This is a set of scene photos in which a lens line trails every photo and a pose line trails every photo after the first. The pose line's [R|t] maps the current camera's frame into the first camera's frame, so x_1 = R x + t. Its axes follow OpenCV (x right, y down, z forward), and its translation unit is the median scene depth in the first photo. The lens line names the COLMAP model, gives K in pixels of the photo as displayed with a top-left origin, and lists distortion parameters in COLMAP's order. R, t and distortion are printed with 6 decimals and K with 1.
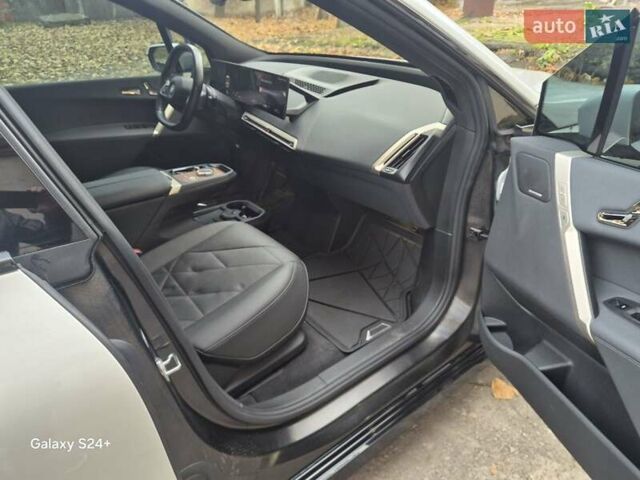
lens RADIAL K [[434.4, 0, 317.5], [0, 434.4, 250.2], [0, 0, 1]] dist [0.051922, -0.055210]
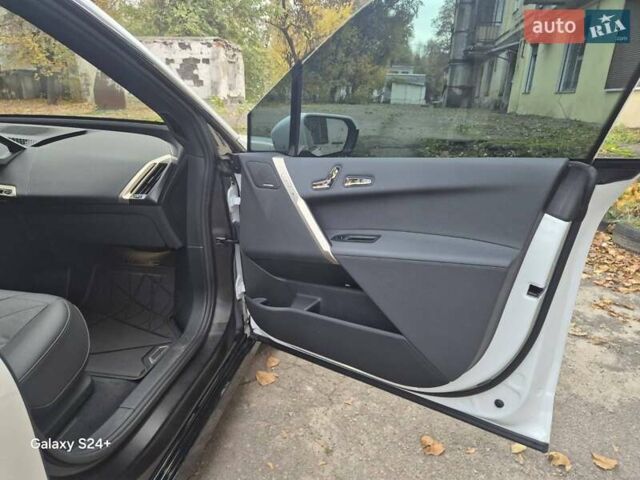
lens RADIAL K [[434.4, 0, 317.5], [0, 434.4, 250.2], [0, 0, 1]] dist [0.051922, -0.055210]
pose [[0.736188, -0.179056, 0.652660, -0.238943], [0.295444, 0.952651, -0.071898, 0.152515], [-0.608884, 0.245755, 0.754231, -0.073455]]
